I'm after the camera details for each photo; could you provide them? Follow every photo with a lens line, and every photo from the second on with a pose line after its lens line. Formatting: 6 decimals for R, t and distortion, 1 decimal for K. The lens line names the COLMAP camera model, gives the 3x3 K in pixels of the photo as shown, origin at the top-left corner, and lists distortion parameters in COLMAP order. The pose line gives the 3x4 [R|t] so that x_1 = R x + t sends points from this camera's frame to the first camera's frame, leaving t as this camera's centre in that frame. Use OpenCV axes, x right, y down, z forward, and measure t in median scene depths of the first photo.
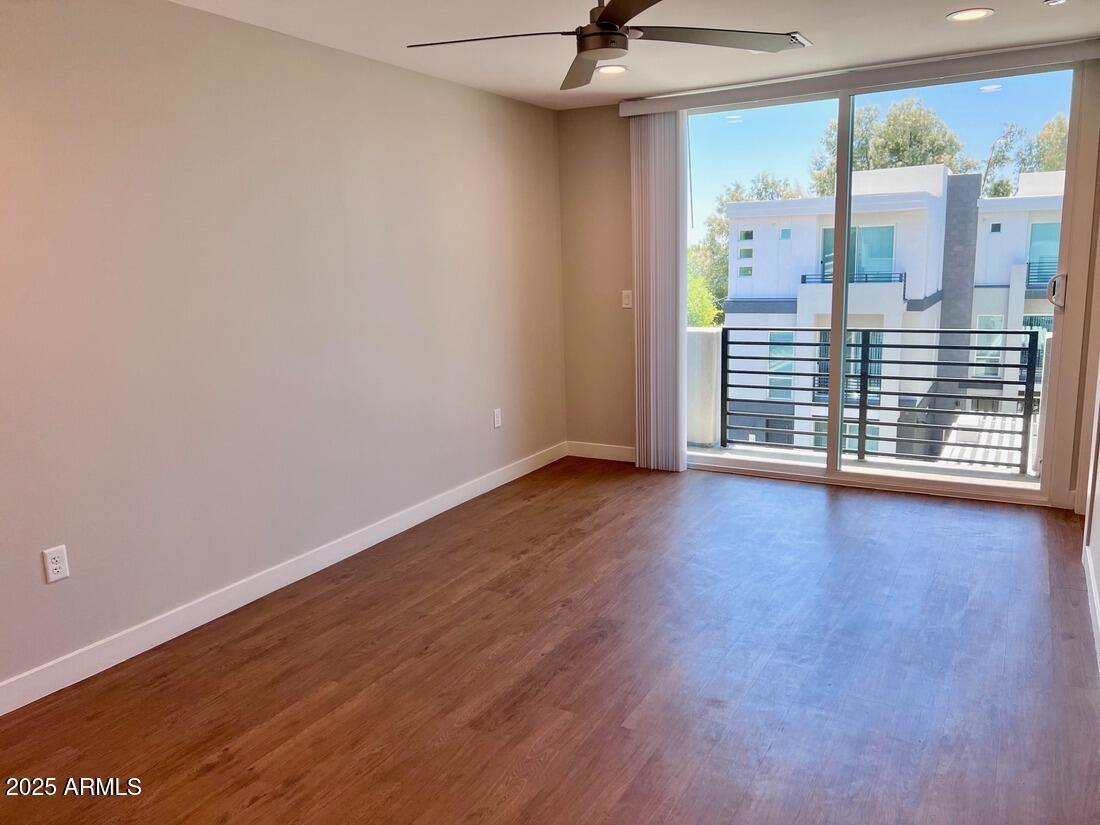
lens RADIAL K [[835.4, 0, 549.3], [0, 835.4, 417.6], [0, 0, 1]] dist [0.032393, -0.023314]
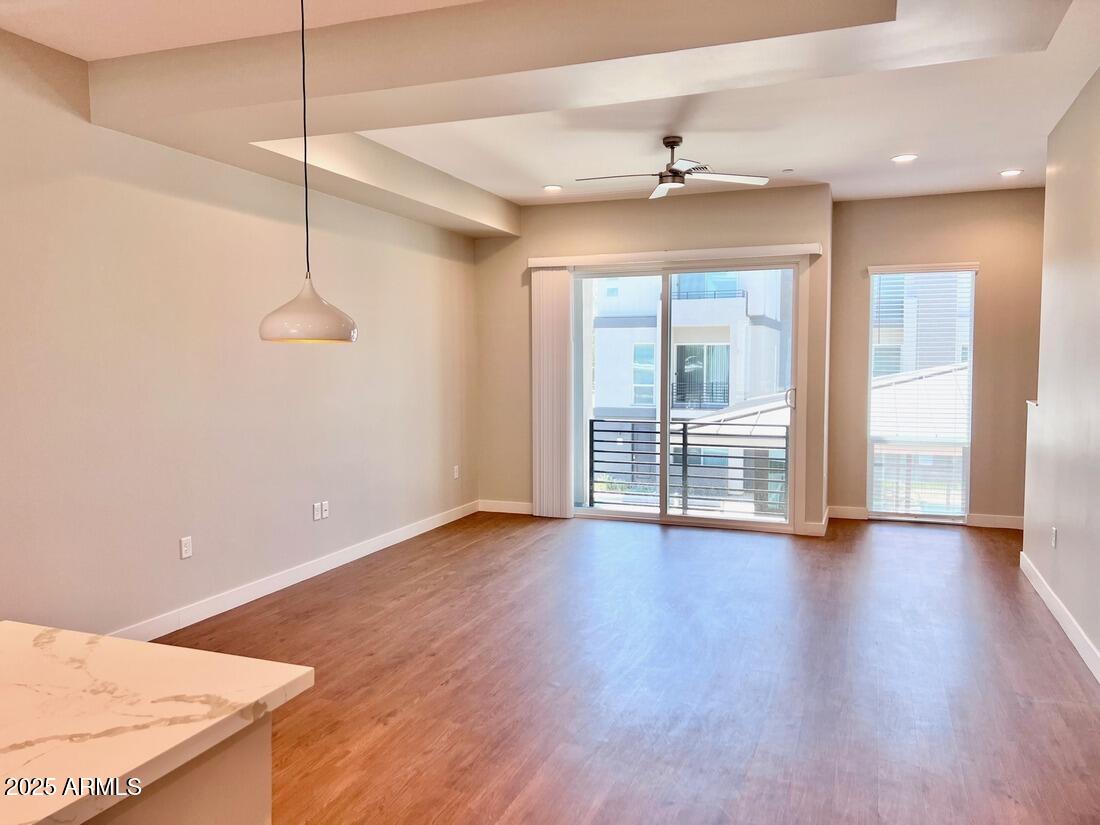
lens RADIAL K [[835.4, 0, 553.6], [0, 835.4, 409.0], [0, 0, 1]] dist [0.032393, -0.023314]
pose [[0.984284, 0.021893, 0.175232, -0.119839], [0.003696, 0.989514, -0.144387, 0.092965], [-0.176556, 0.142766, 0.973882, -0.439992]]
